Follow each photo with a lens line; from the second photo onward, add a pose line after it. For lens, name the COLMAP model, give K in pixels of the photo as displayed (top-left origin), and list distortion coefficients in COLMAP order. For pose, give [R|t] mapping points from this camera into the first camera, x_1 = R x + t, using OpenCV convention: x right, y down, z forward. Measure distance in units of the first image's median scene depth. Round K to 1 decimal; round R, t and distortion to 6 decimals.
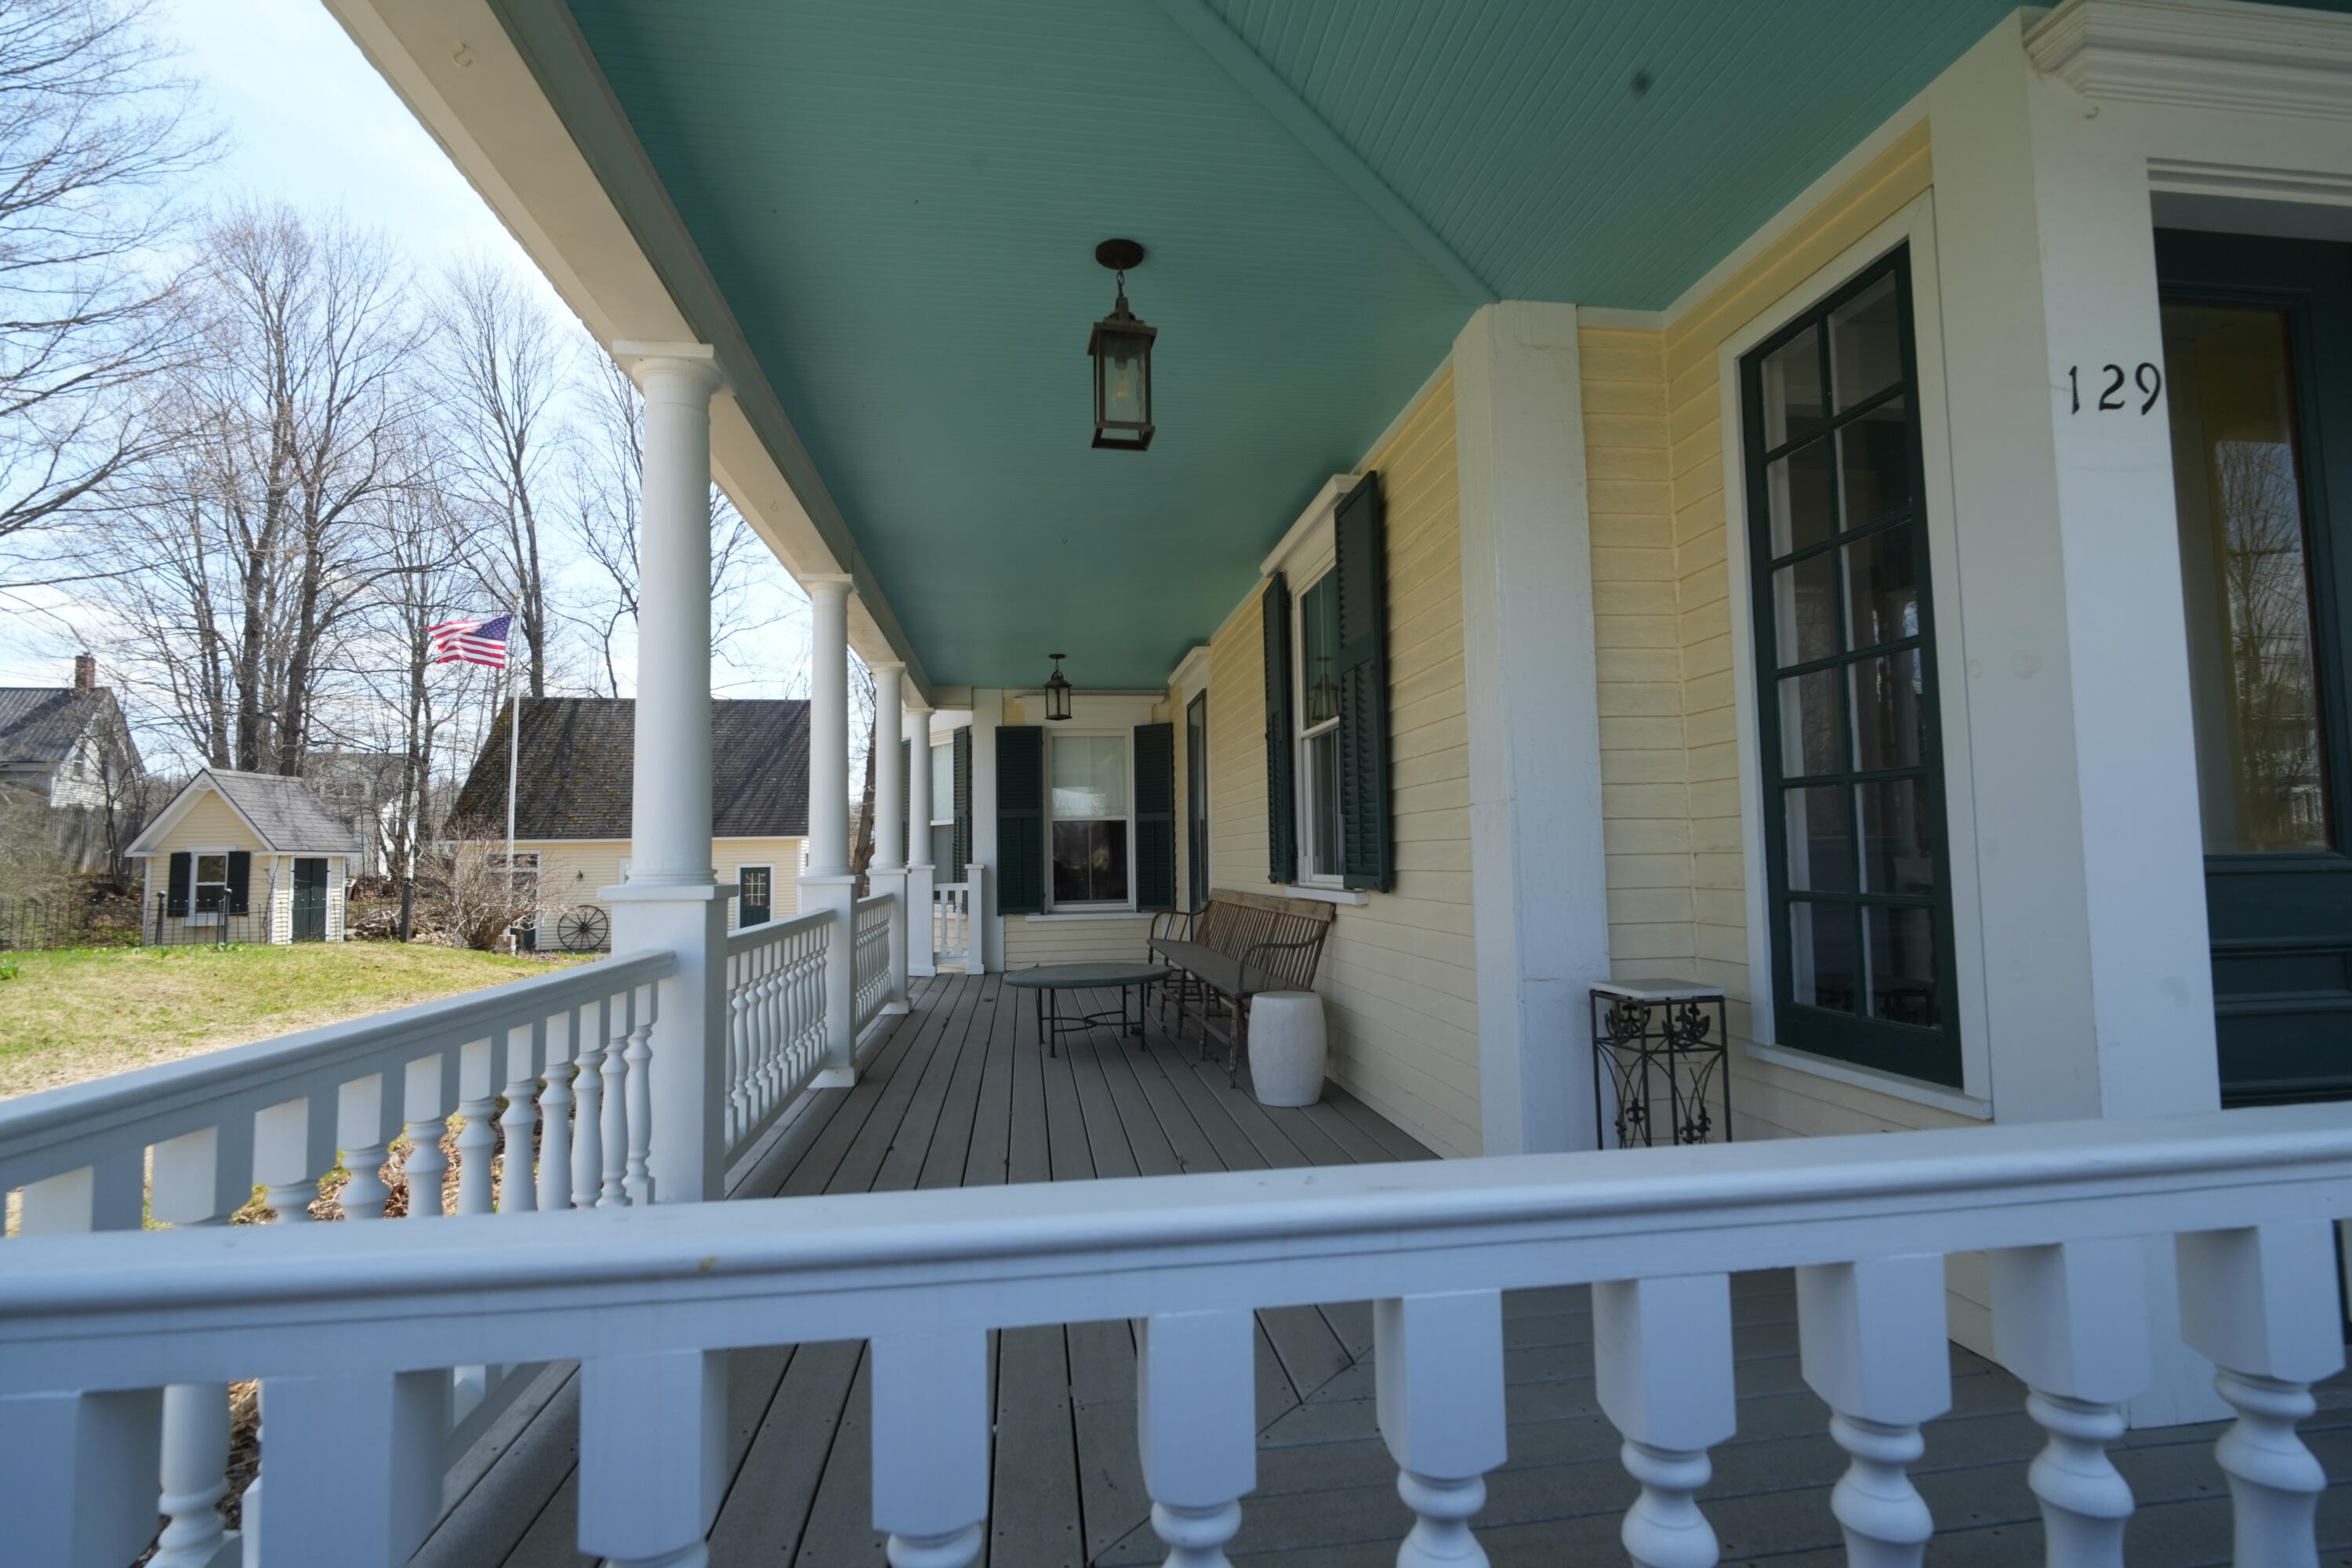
lens RADIAL K [[1138.0, 0, 1177.4], [0, 1138.0, 781.3], [0, 0, 1]] dist [0.001043, -0.005977]
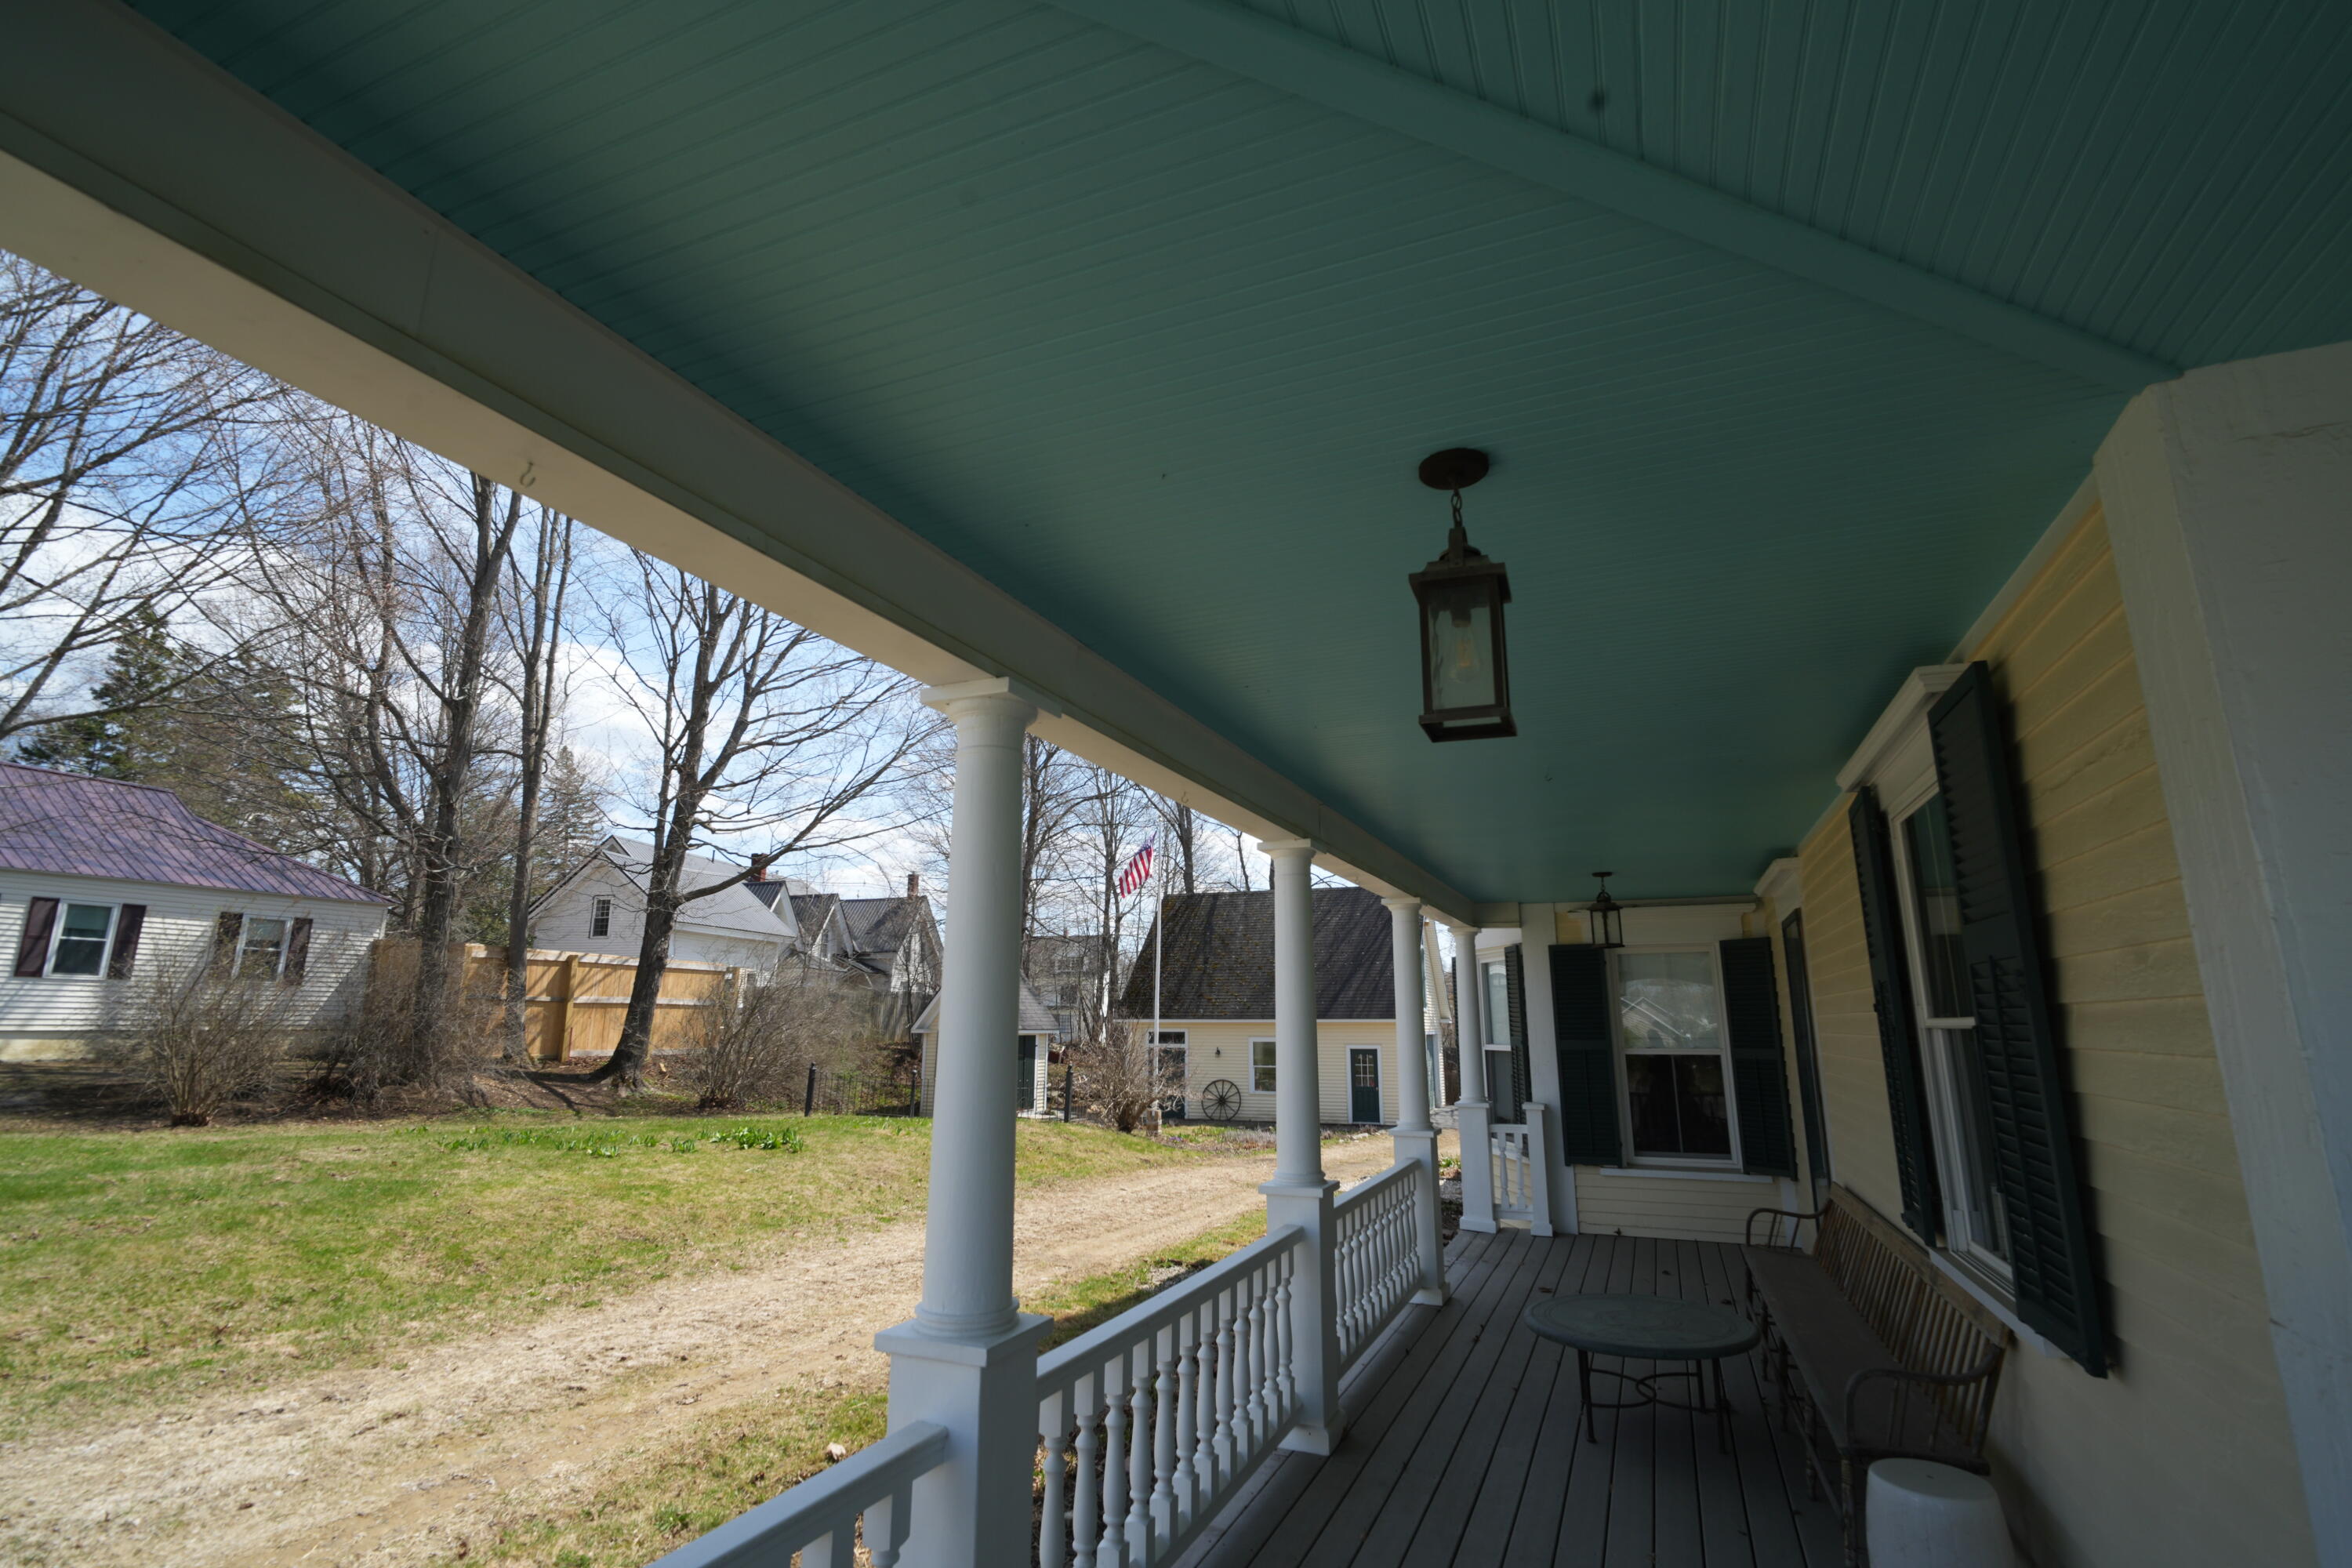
lens RADIAL K [[1077.1, 0, 1186.9], [0, 1077.1, 779.1], [0, 0, 1]] dist [0.001140, -0.005183]
pose [[0.859250, -0.097360, -0.502205, 0.036324], [0.020189, 0.987411, -0.156881, -0.051016], [0.511157, 0.124661, 0.850399, 0.110299]]
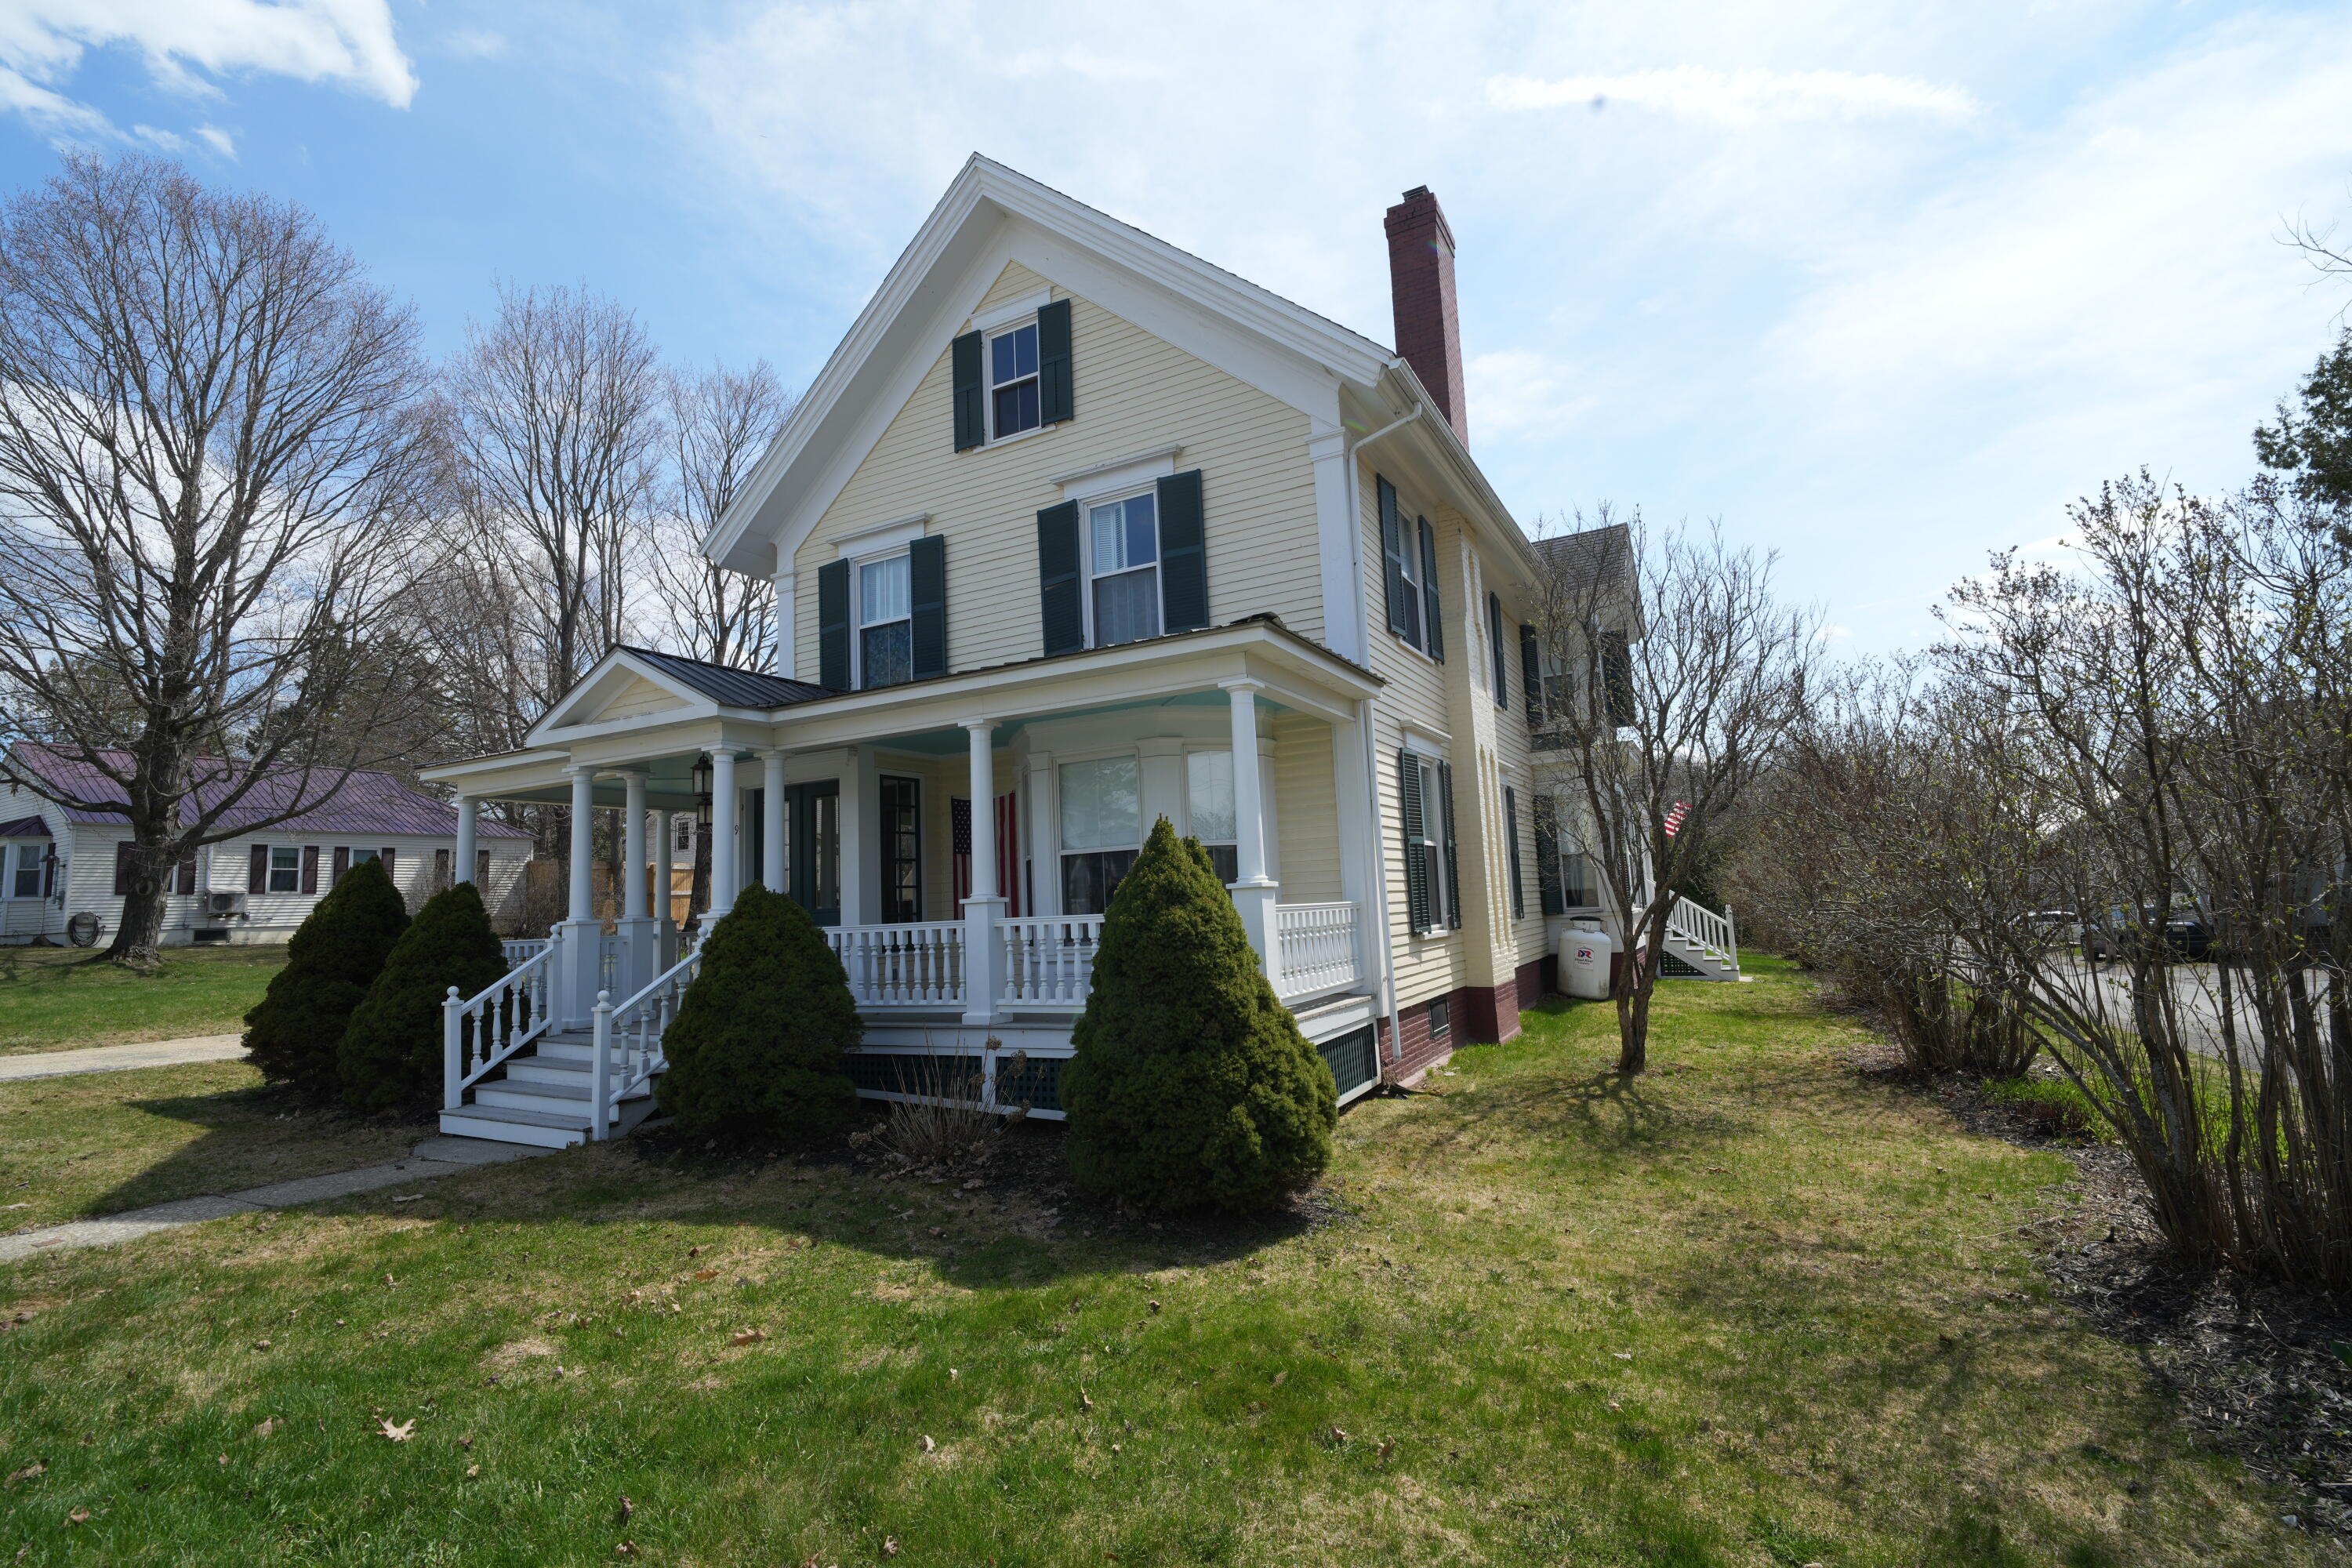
lens RADIAL K [[1077.1, 0, 1186.9], [0, 1077.1, 779.1], [0, 0, 1]] dist [0.001140, -0.005183]
pose [[0.812655, -0.088245, -0.576025, 1.219890], [0.069090, 0.996086, -0.055125, -0.031604], [0.578635, 0.005000, 0.815572, -0.433486]]
